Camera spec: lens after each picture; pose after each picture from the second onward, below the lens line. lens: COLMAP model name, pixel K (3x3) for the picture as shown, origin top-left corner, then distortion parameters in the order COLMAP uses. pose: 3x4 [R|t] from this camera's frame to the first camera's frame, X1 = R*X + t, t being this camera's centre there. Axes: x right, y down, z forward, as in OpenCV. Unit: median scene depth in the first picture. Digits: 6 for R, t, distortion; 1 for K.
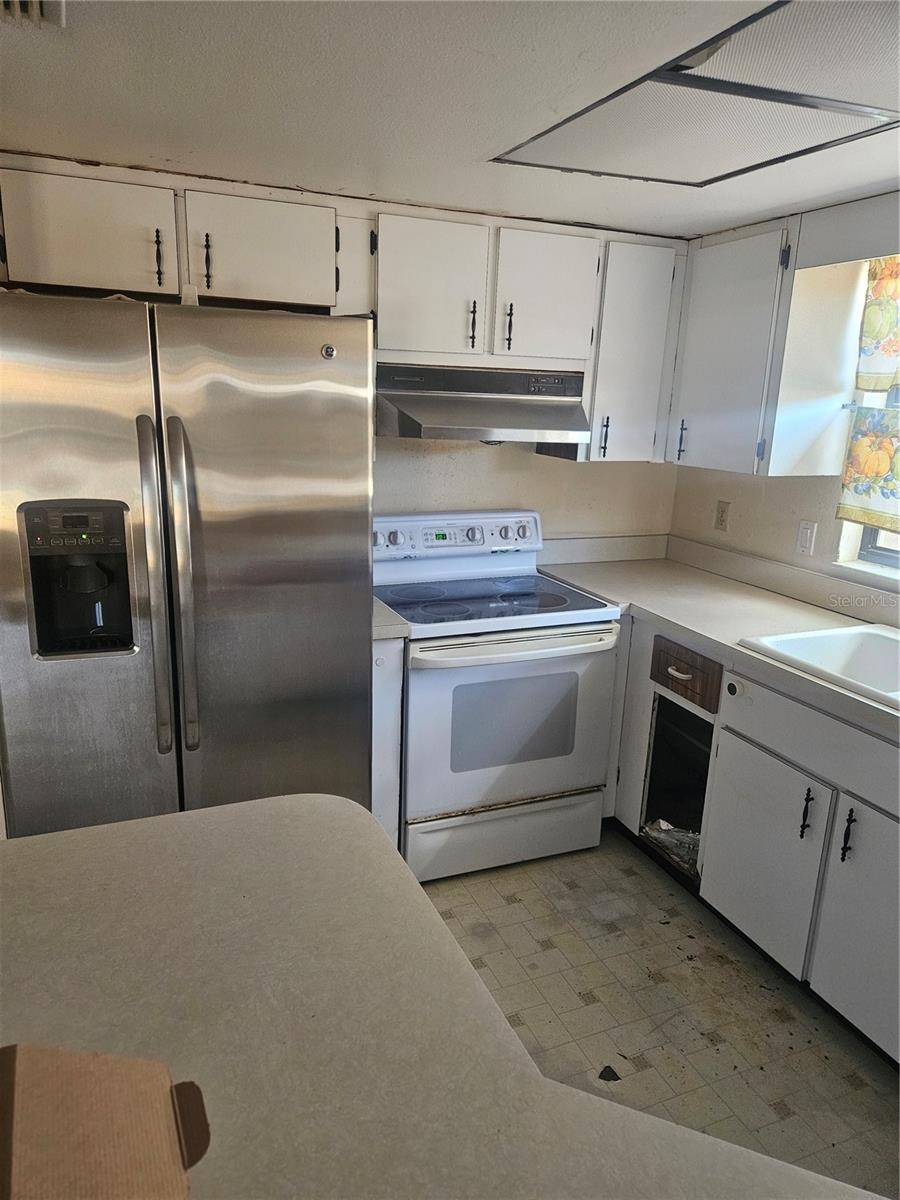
lens RADIAL K [[793.2, 0, 448.4], [0, 793.2, 605.2], [0, 0, 1]] dist [0.003340, -0.017540]
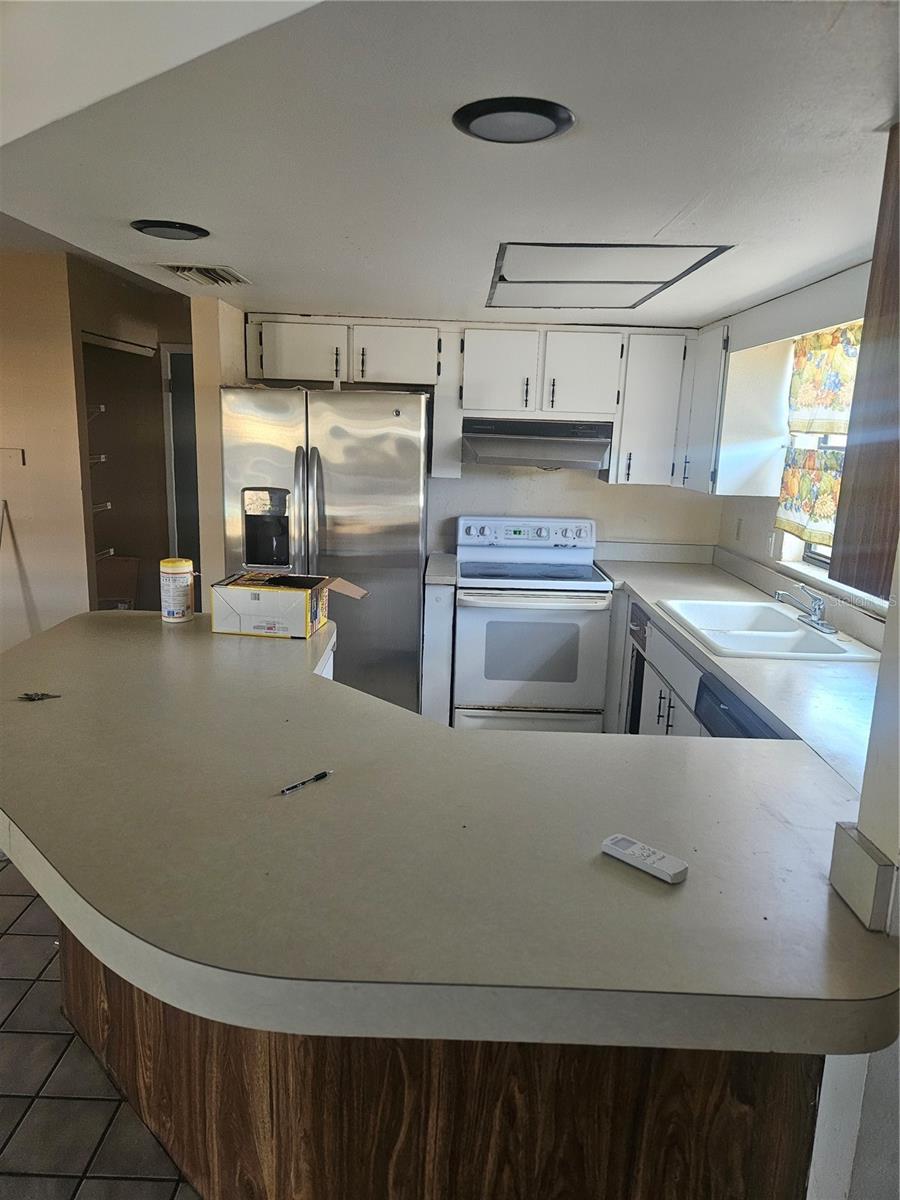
lens RADIAL K [[793.2, 0, 444.2], [0, 793.2, 596.5], [0, 0, 1]] dist [0.003340, -0.017540]
pose [[0.924380, 0.077855, -0.373445, 0.480526], [-0.100105, 0.994151, -0.040531, 0.118653], [0.368105, 0.074849, 0.926767, -0.456565]]
